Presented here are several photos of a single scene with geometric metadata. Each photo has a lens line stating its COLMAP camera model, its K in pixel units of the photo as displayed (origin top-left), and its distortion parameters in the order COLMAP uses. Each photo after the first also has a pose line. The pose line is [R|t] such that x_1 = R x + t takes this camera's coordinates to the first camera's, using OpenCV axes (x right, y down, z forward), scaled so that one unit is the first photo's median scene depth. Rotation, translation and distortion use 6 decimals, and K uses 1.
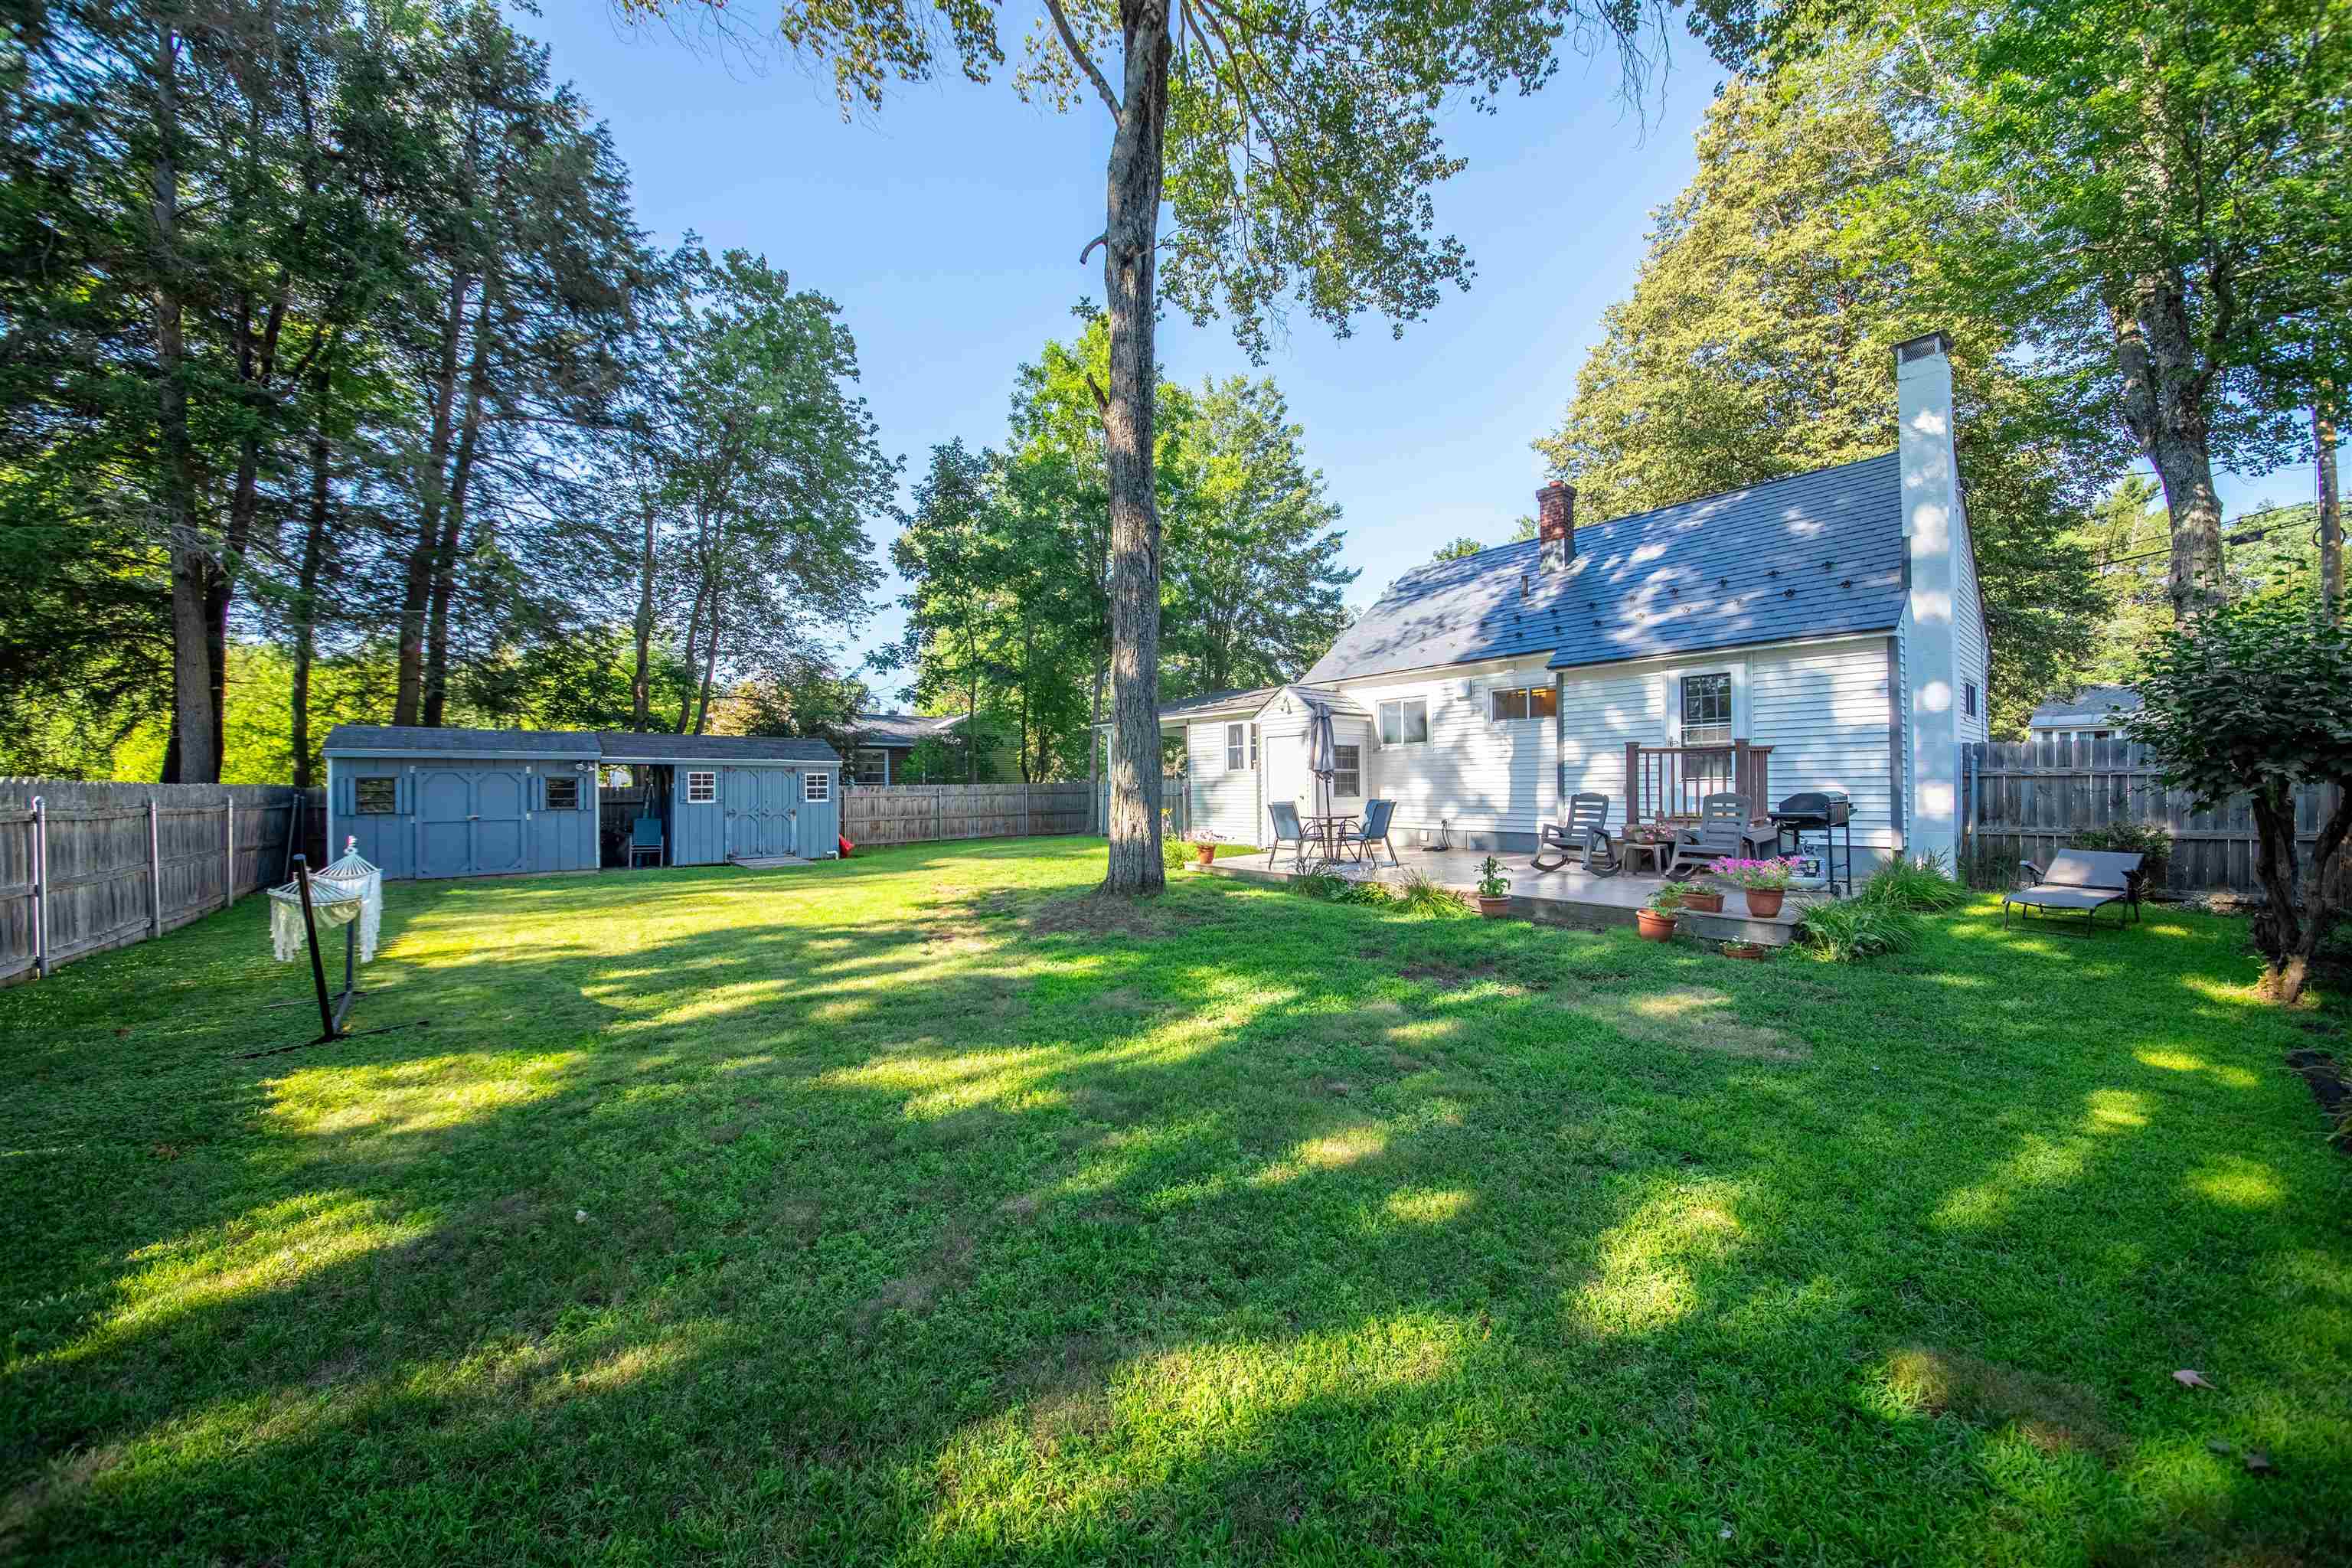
lens RADIAL K [[825.3, 0, 1183.2], [0, 825.3, 787.7], [0, 0, 1]] dist [-0.000052, -0.007060]
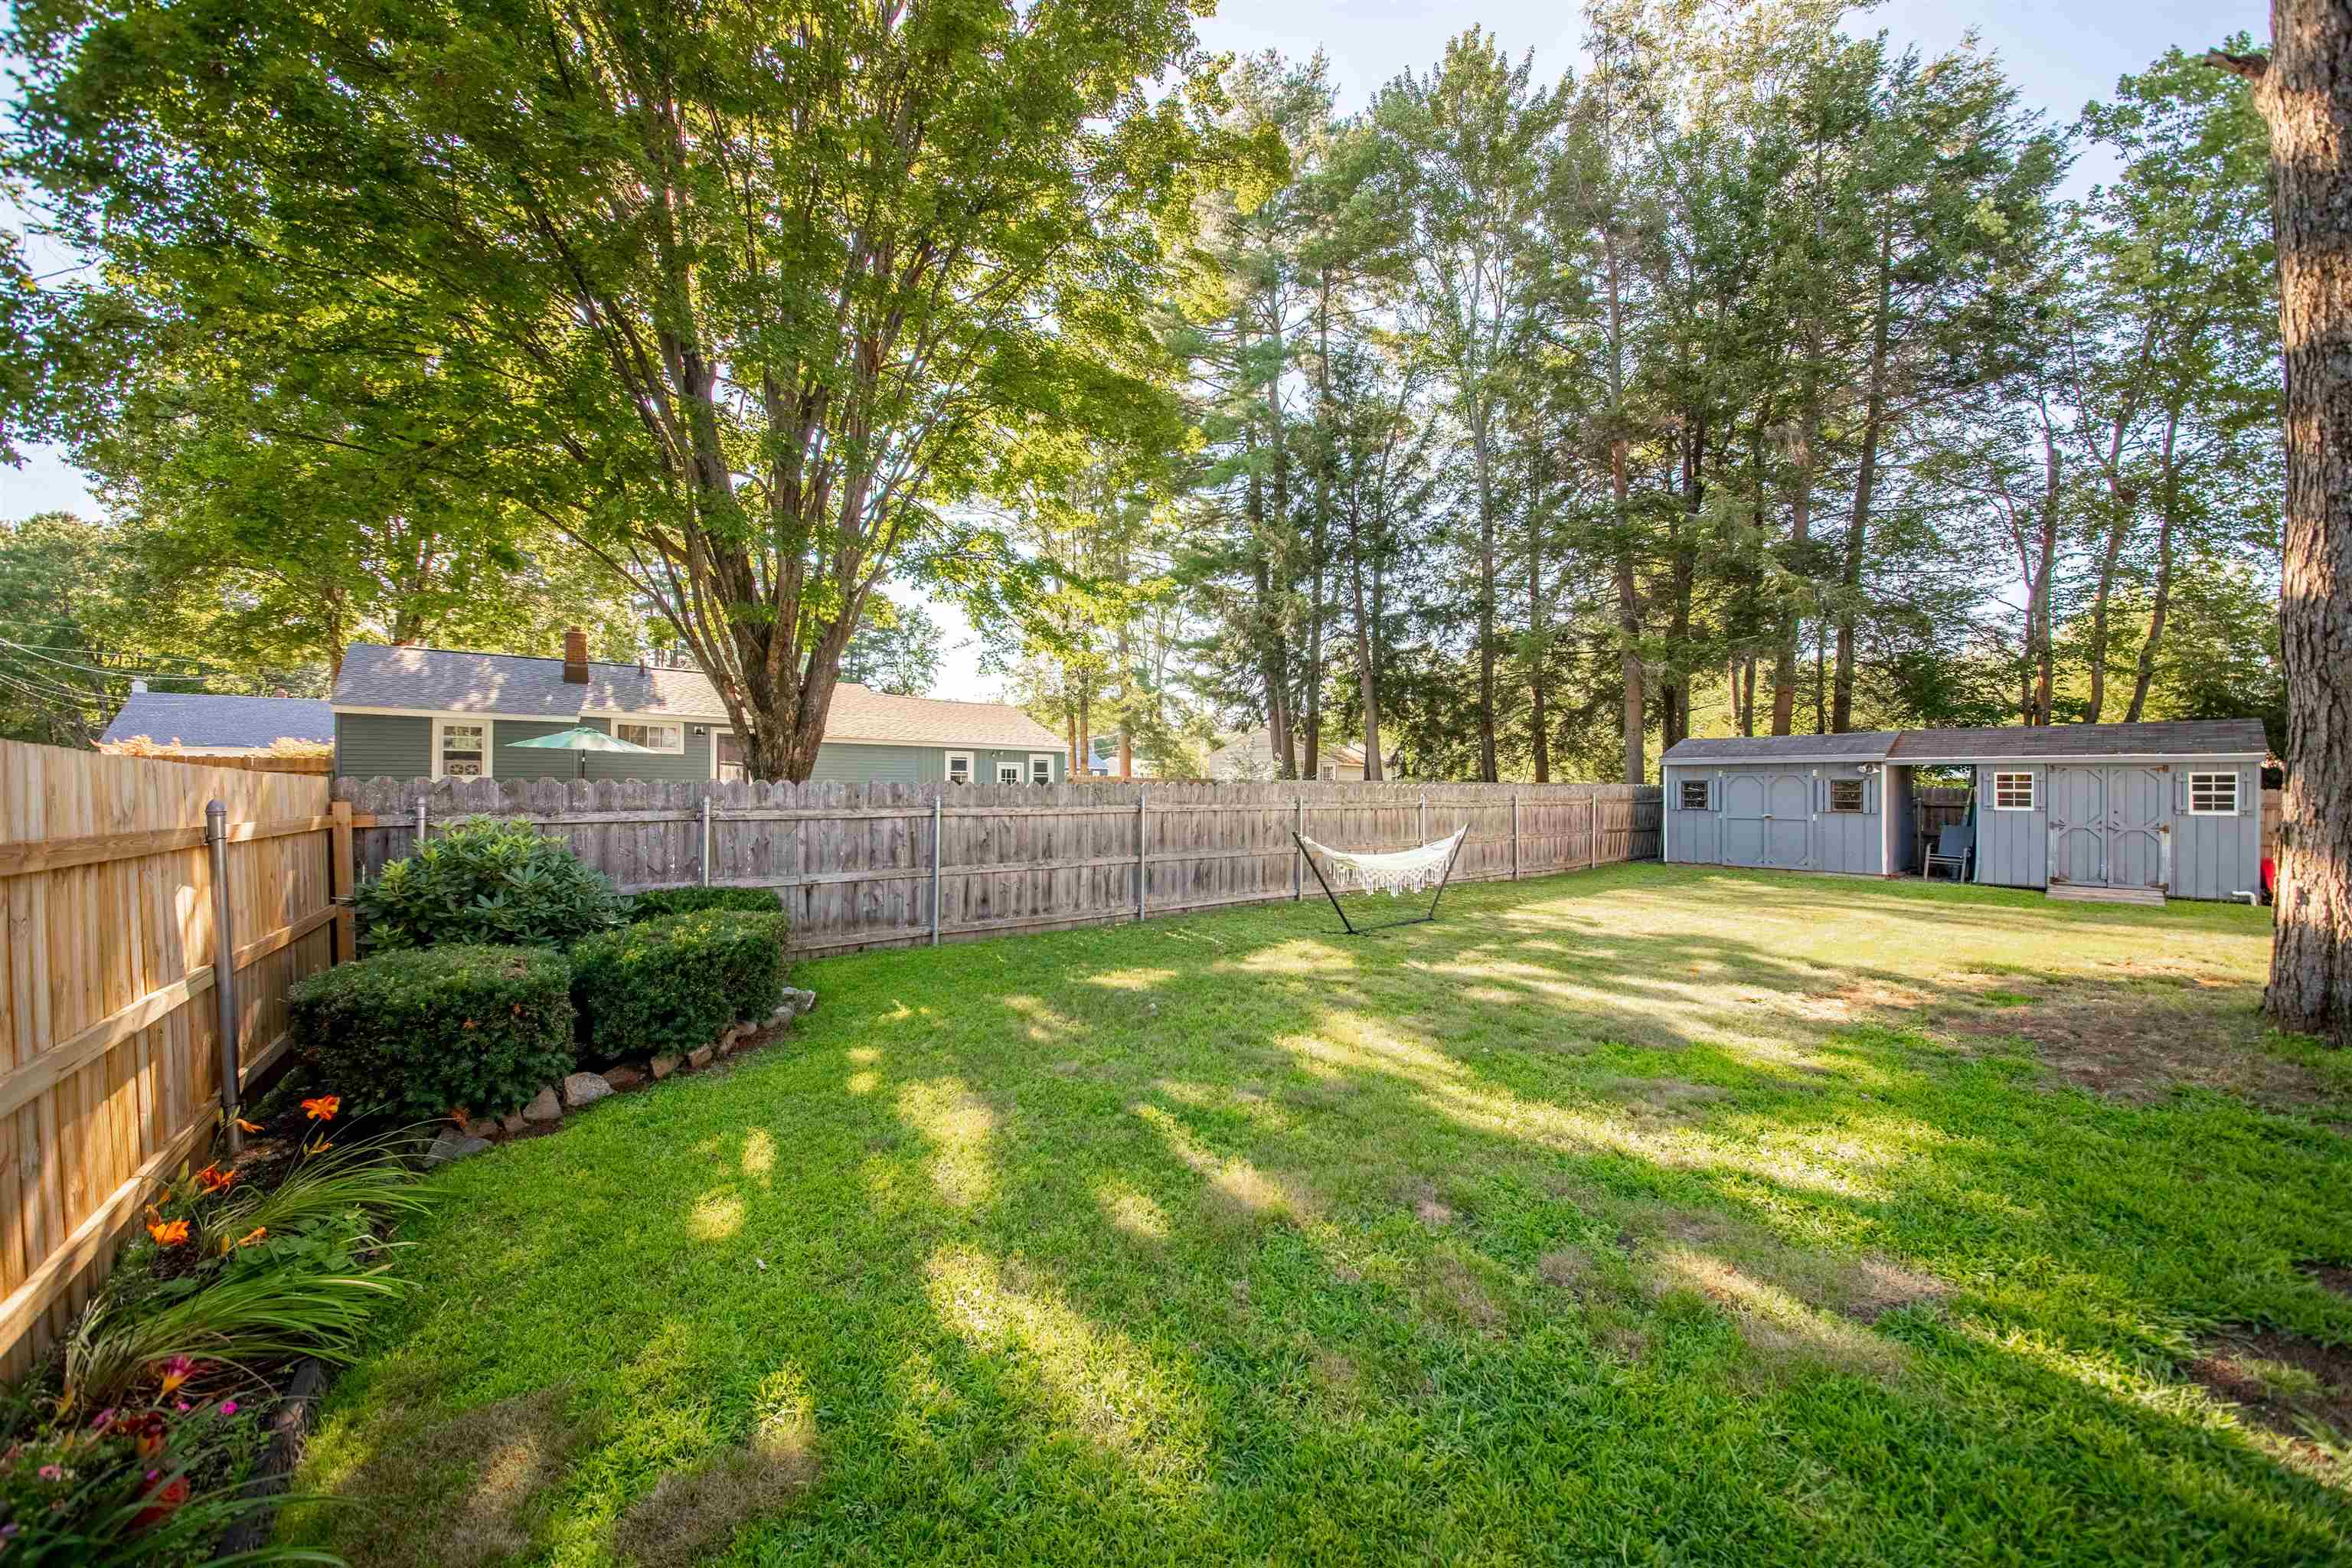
lens RADIAL K [[825.3, 0, 1183.2], [0, 825.3, 787.7], [0, 0, 1]] dist [-0.000052, -0.007060]
pose [[-0.019952, 0.008811, -0.999762, 0.849436], [0.000404, 0.999961, 0.008805, -0.039809], [0.999801, -0.000228, -0.019954, 0.673555]]
